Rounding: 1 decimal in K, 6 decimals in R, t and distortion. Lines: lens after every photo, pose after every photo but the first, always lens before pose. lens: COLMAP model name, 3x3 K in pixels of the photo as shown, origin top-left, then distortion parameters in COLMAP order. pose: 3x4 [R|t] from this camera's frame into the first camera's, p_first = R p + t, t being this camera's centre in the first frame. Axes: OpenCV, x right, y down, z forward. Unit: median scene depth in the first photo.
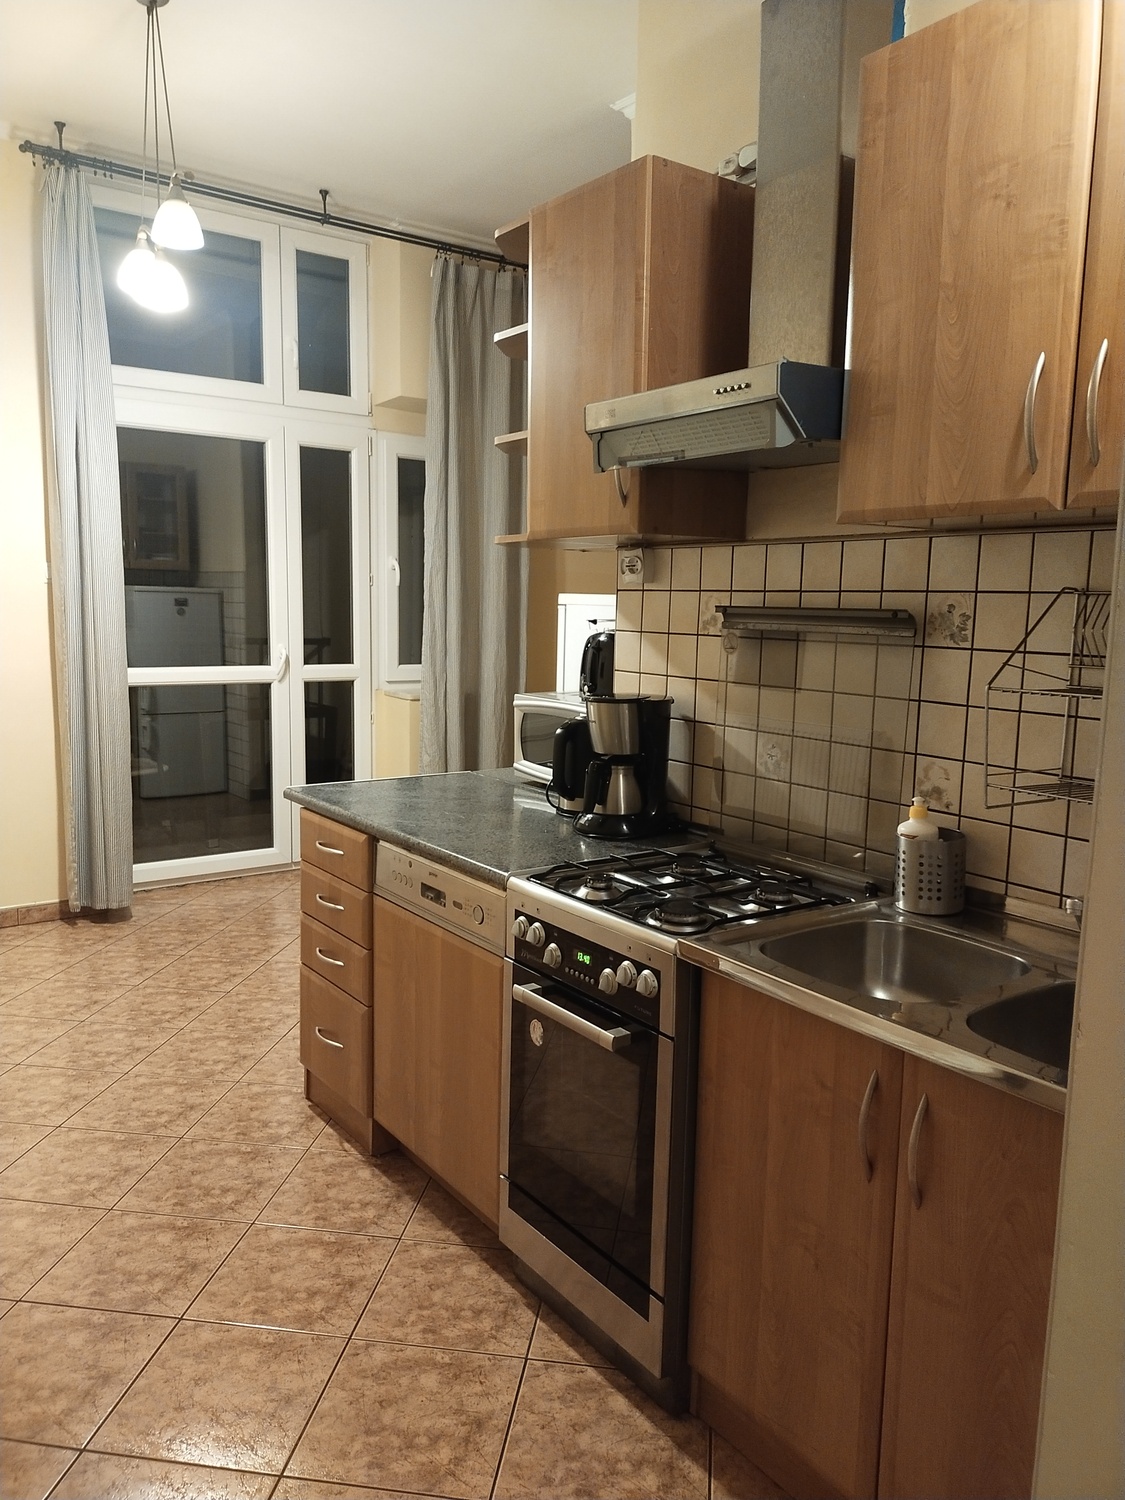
lens RADIAL K [[1135.1, 0, 558.5], [0, 1135.1, 749.3], [0, 0, 1]] dist [-0.008158, 0.000975]
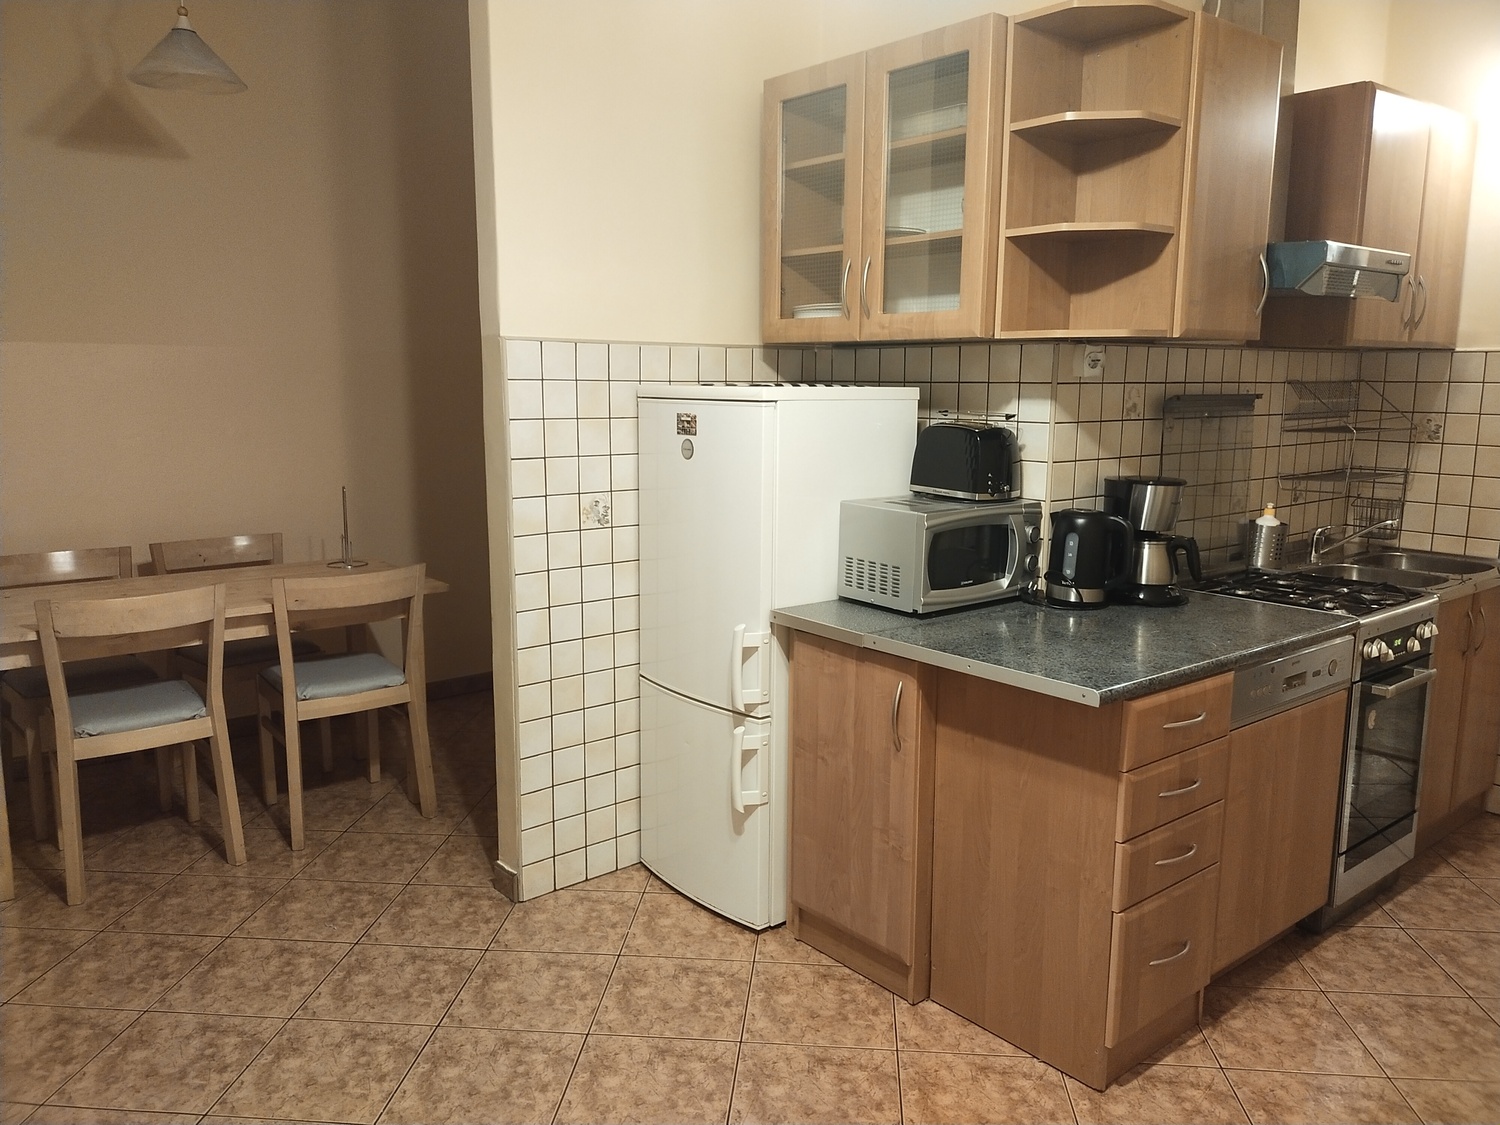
lens RADIAL K [[1135.1, 0, 745.9], [0, 1135.1, 568.4], [0, 0, 1]] dist [-0.008158, 0.000975]
pose [[-0.070900, -0.177781, 0.981513, -1.060004], [0.126932, 0.974381, 0.185659, -0.224893], [-0.989374, 0.137749, -0.046518, 1.499077]]
